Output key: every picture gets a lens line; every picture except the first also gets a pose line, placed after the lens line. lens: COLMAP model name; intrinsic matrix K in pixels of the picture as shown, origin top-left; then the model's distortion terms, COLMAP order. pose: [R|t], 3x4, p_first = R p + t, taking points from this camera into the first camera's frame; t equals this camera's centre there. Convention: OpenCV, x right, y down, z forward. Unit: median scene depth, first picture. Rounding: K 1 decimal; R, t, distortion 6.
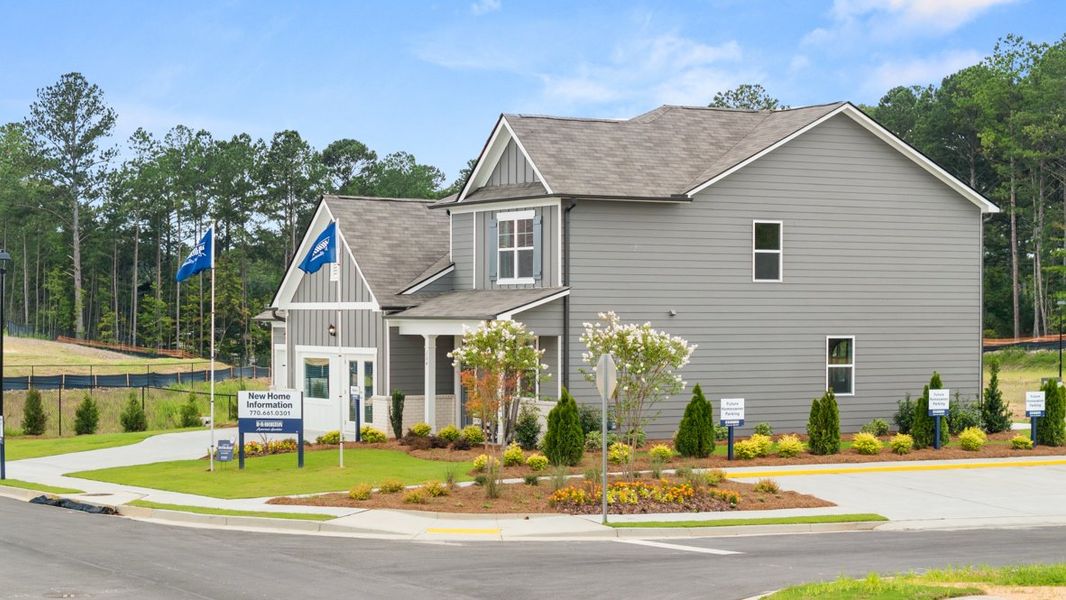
lens RADIAL K [[2339.0, 0, 536.1], [0, 2339.0, 300.8], [0, 0, 1]] dist [-0.058157, 0.000000]
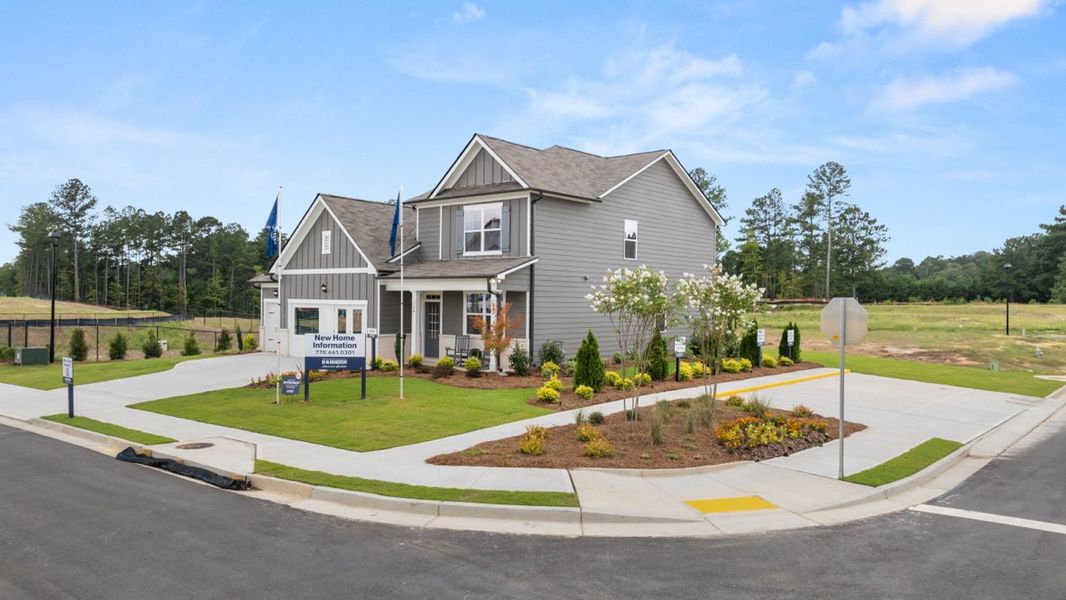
lens RADIAL K [[783.4, 0, 523.0], [0, 783.4, 305.3], [0, 0, 1]] dist [0.018484, -0.016387]
pose [[0.944538, 0.008860, 0.328282, -0.124239], [-0.013524, 0.999837, 0.011927, 0.015054], [-0.328123, -0.015705, 0.944504, 0.484091]]
